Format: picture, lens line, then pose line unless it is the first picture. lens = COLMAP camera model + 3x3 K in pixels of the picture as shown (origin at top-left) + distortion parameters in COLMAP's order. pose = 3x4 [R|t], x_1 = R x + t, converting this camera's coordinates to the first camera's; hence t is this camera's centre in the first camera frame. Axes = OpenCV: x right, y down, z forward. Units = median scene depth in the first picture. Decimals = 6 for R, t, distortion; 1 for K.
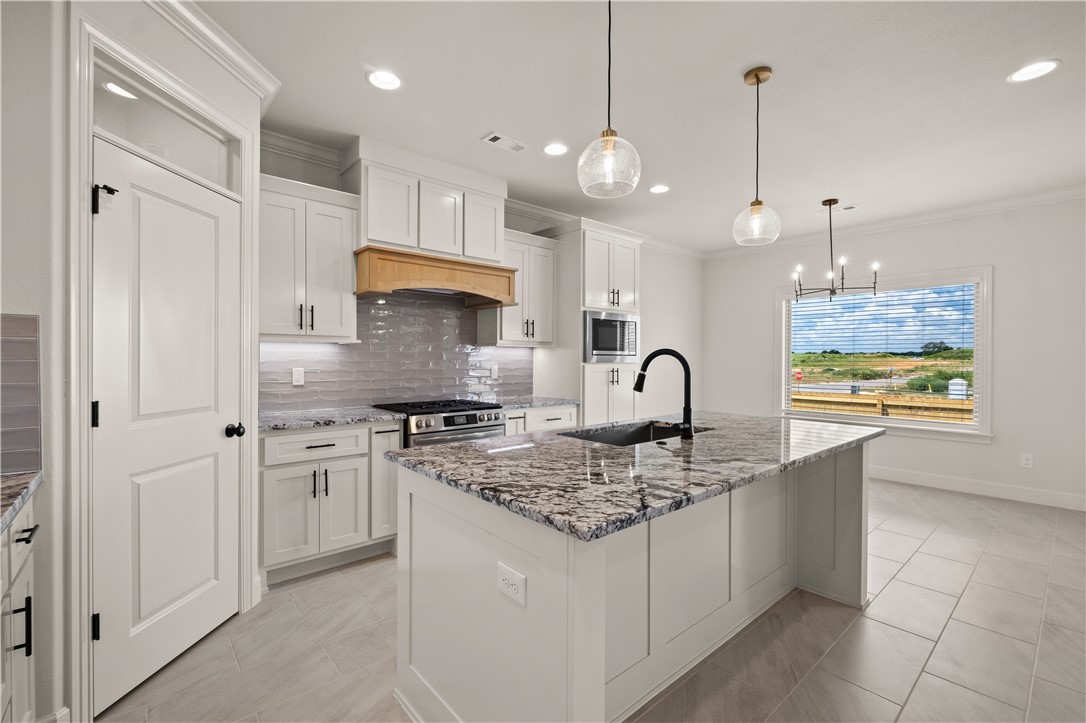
lens RADIAL K [[471.1, 0, 539.6], [0, 471.1, 360.3], [0, 0, 1]] dist [-0.003618, -0.000556]
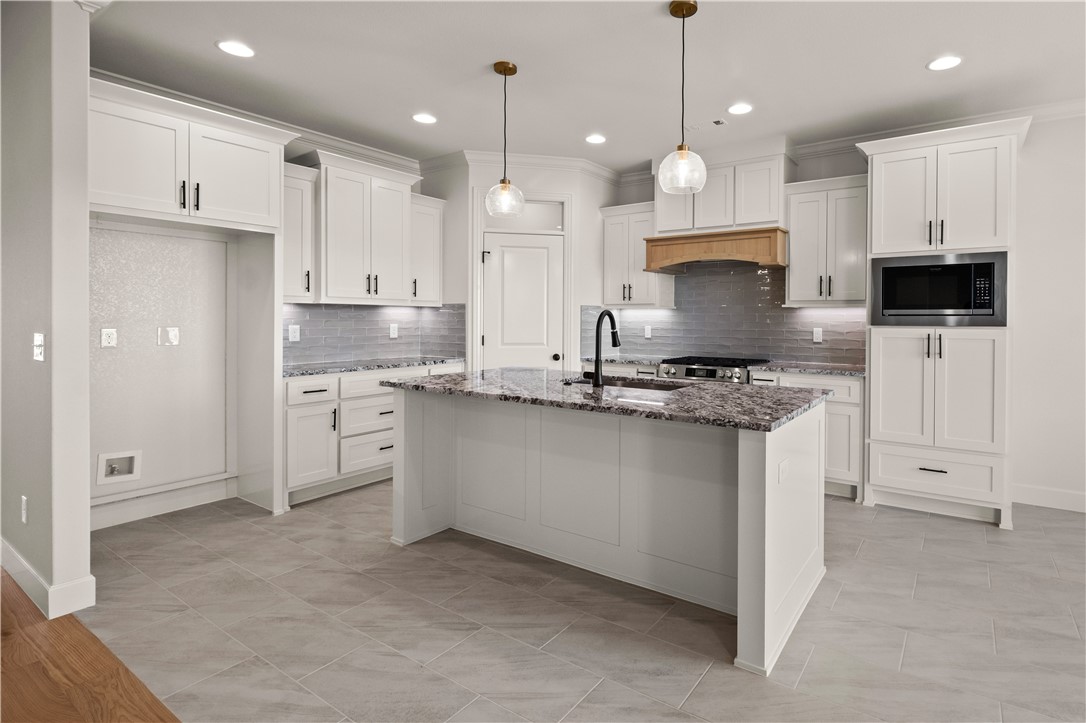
lens RADIAL K [[543.6, 0, 613.7], [0, 543.6, 317.8], [0, 0, 1]] dist [0.001386, -0.000093]
pose [[0.279943, -0.002453, -0.960013, 1.033091], [-0.006750, 0.999967, -0.004523, -0.000809], [0.959993, 0.007746, 0.279917, 0.416175]]
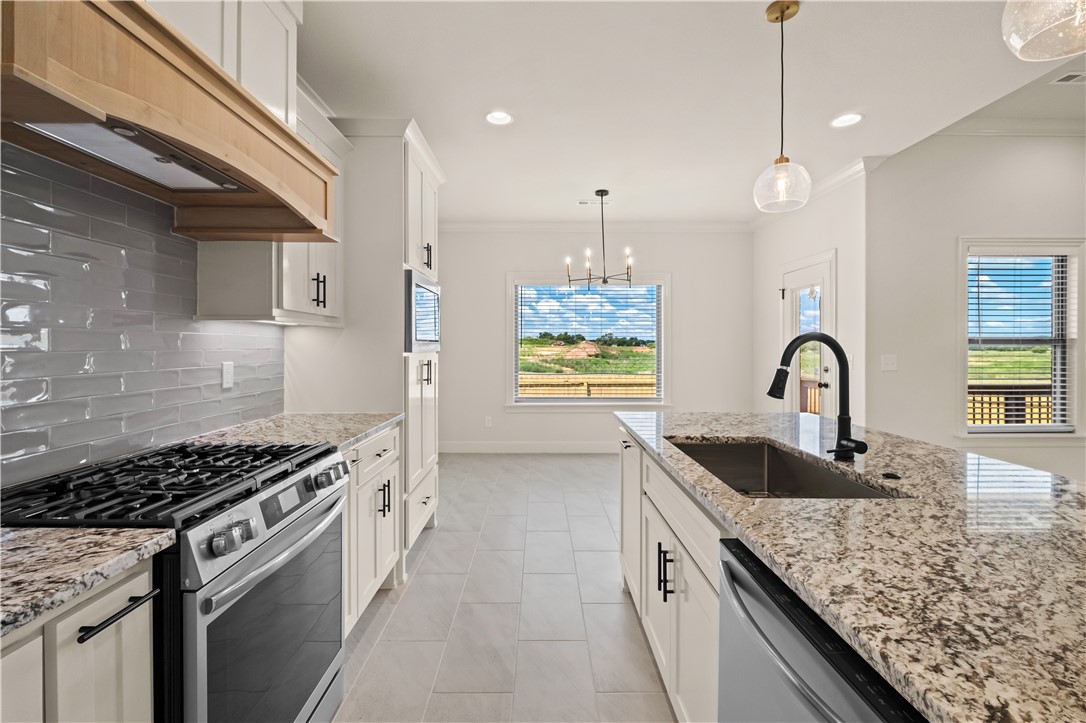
lens RADIAL K [[474.6, 0, 542.6], [0, 474.6, 343.4], [0, 0, 1]] dist [-0.004428, -0.000495]
pose [[0.644416, 0.001807, 0.764673, -0.332371], [0.003782, 0.999977, -0.005550, -0.003706], [-0.764666, 0.006469, 0.644395, 0.561745]]
